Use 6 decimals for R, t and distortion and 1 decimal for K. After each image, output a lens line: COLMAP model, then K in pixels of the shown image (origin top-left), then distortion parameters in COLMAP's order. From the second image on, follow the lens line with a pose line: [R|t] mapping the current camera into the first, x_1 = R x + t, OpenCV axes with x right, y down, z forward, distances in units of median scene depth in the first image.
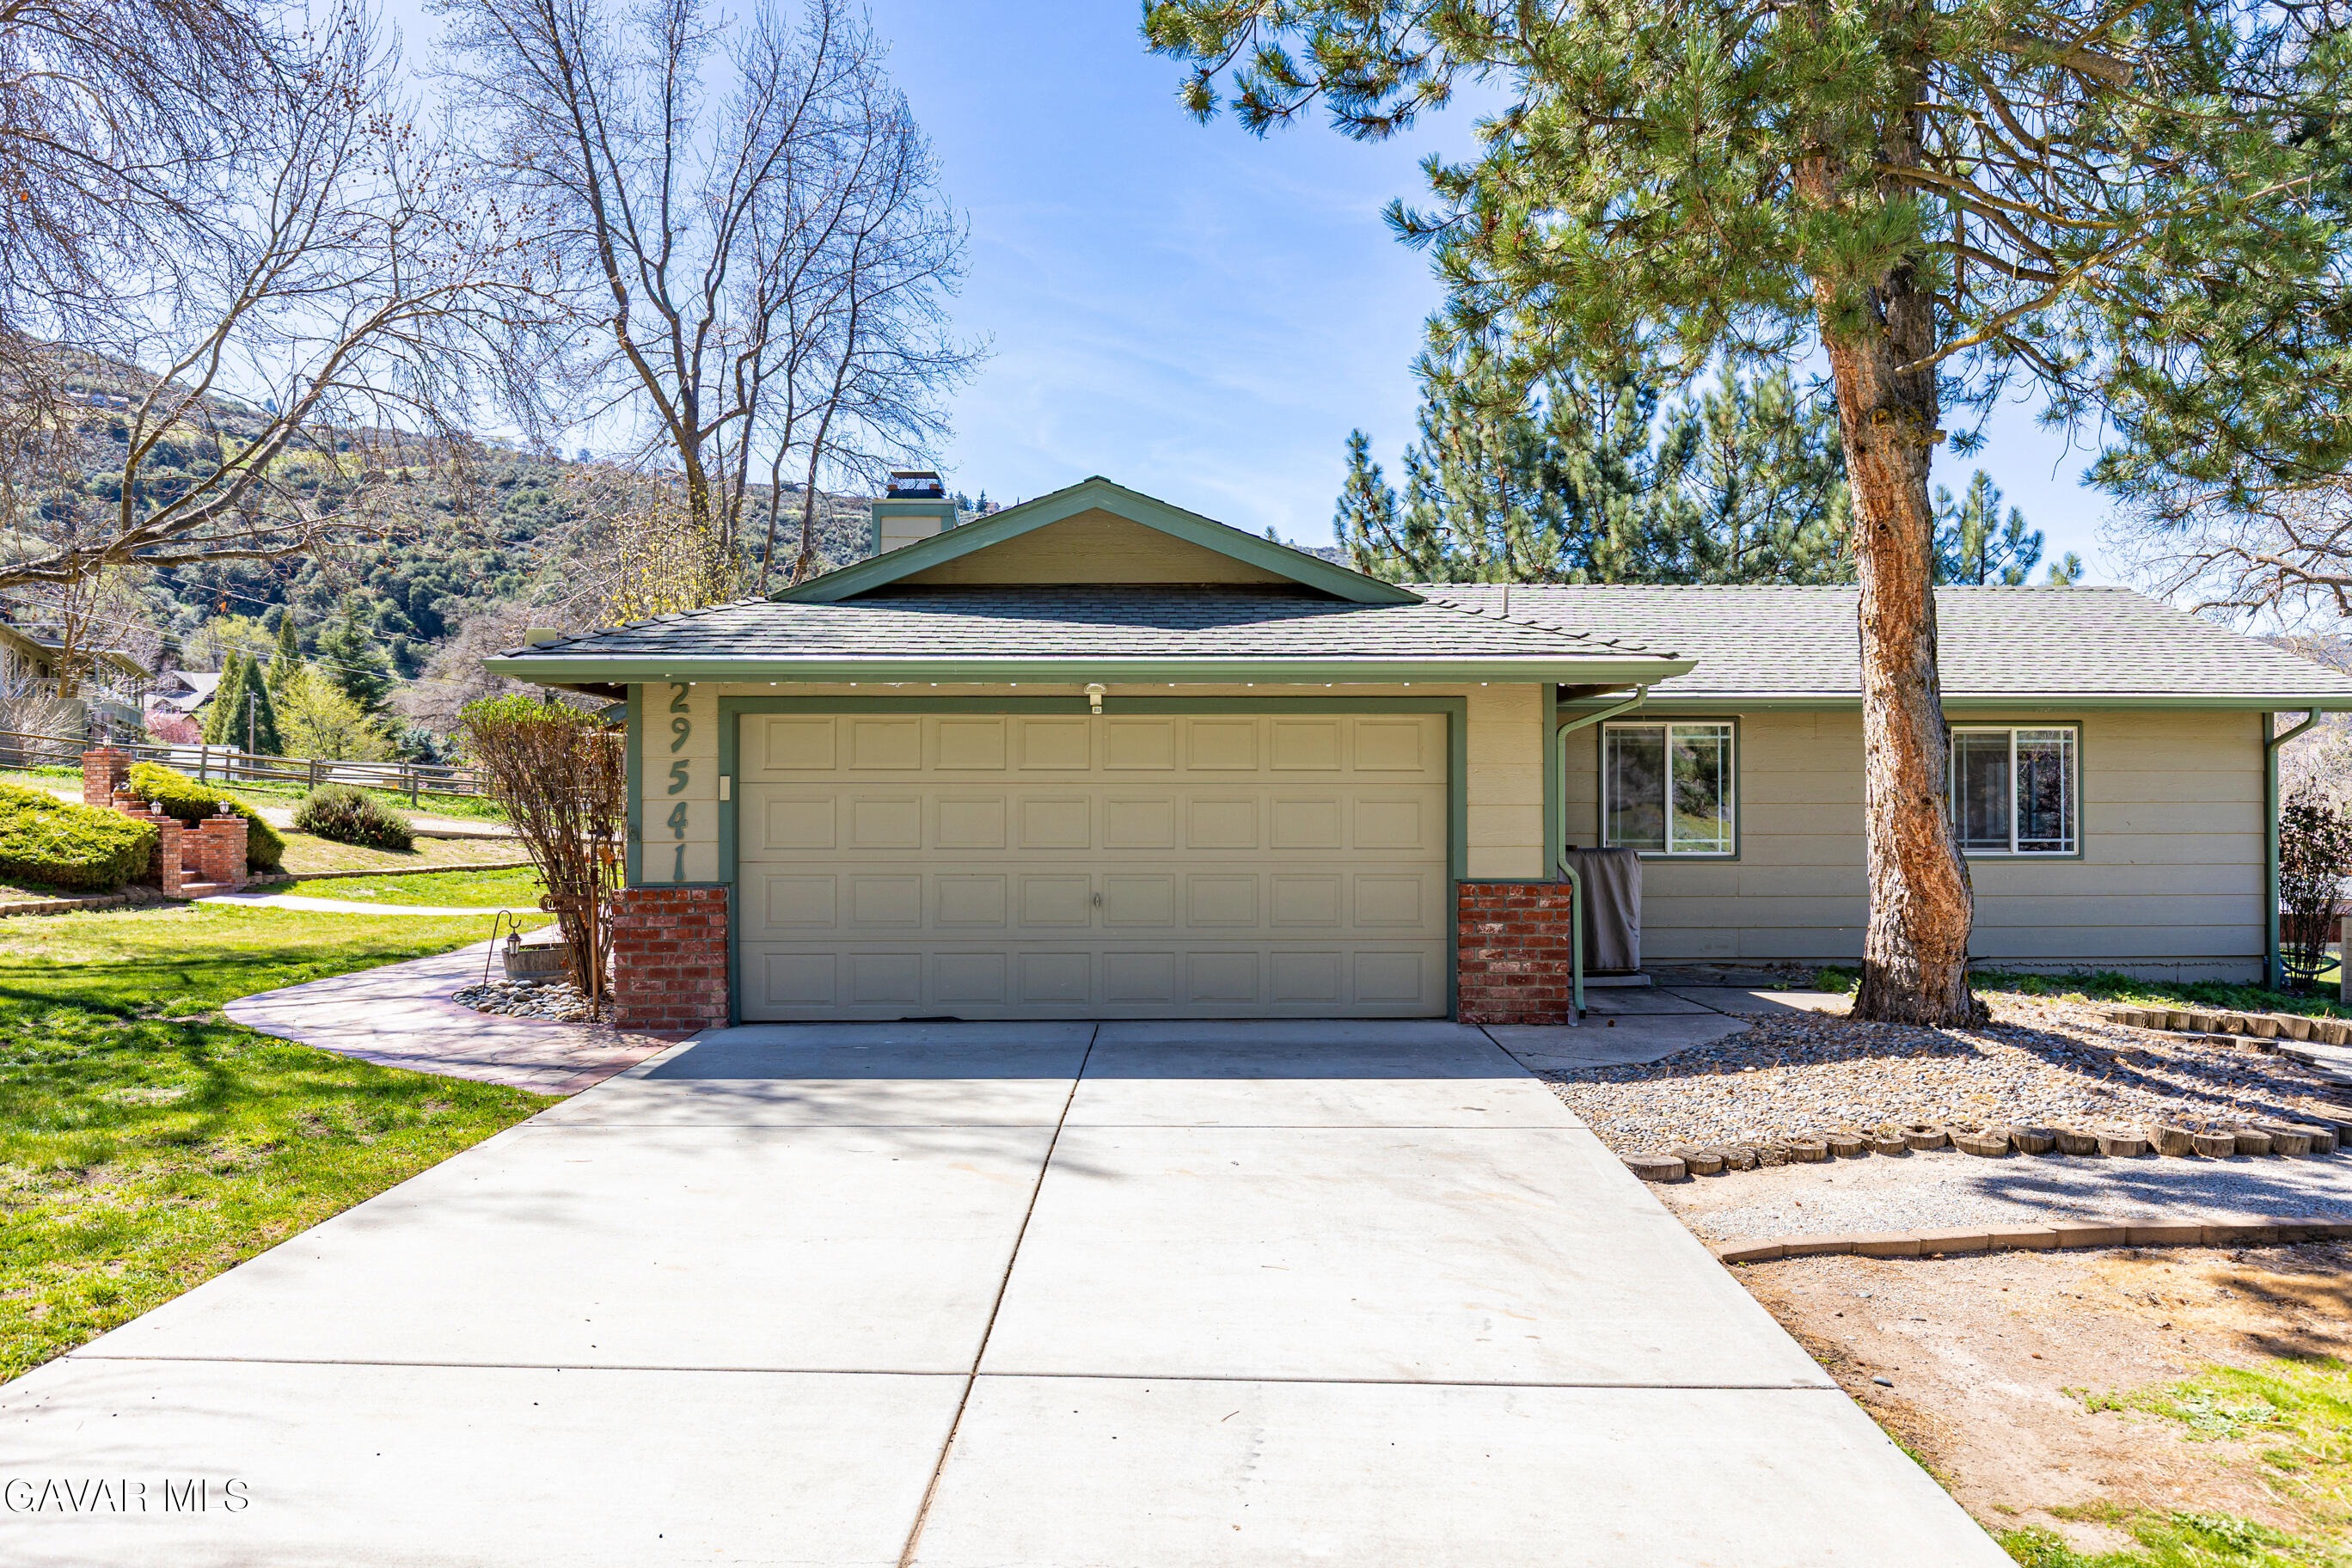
lens RADIAL K [[1635.4, 0, 1176.6], [0, 1635.4, 786.7], [0, 0, 1]] dist [-0.001393, 0.006614]
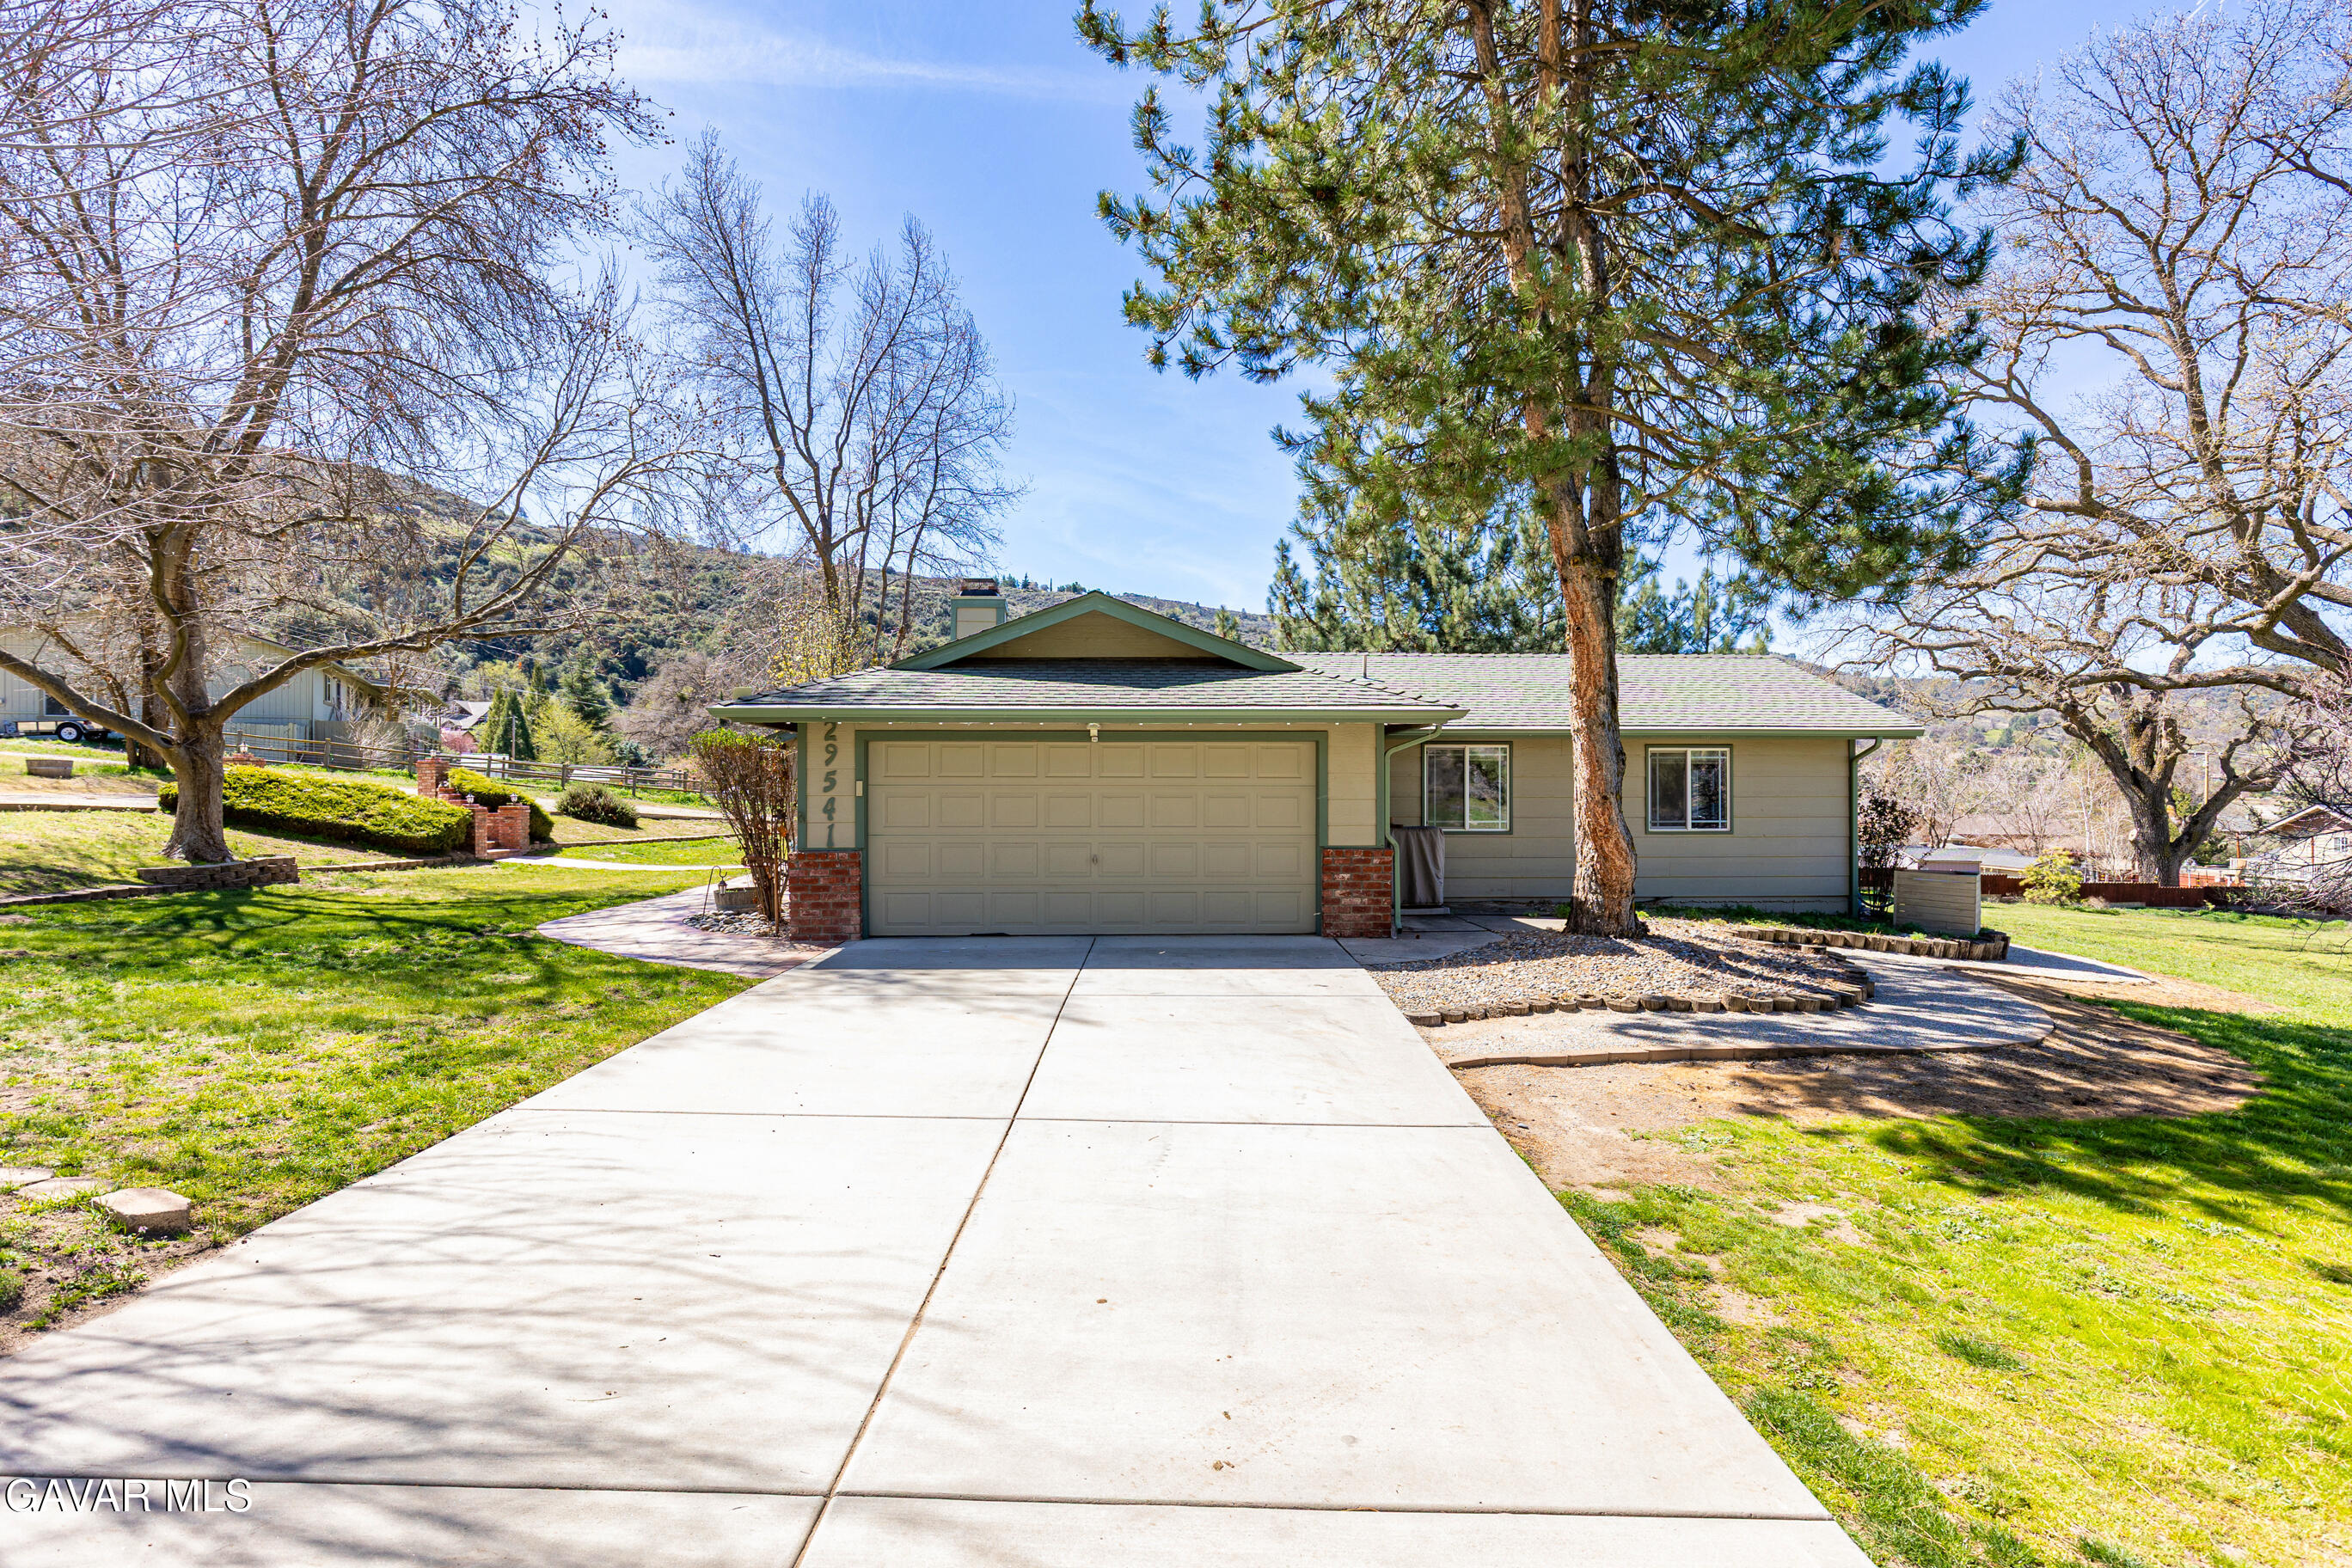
lens RADIAL K [[1169.4, 0, 1175.4], [0, 1169.4, 788.3], [0, 0, 1]] dist [0.000371, -0.000158]
pose [[0.999963, 0.000783, 0.008516, 0.019508], [-0.000833, 0.999982, 0.005884, -0.006103], [-0.008511, -0.005891, 0.999946, -0.130314]]
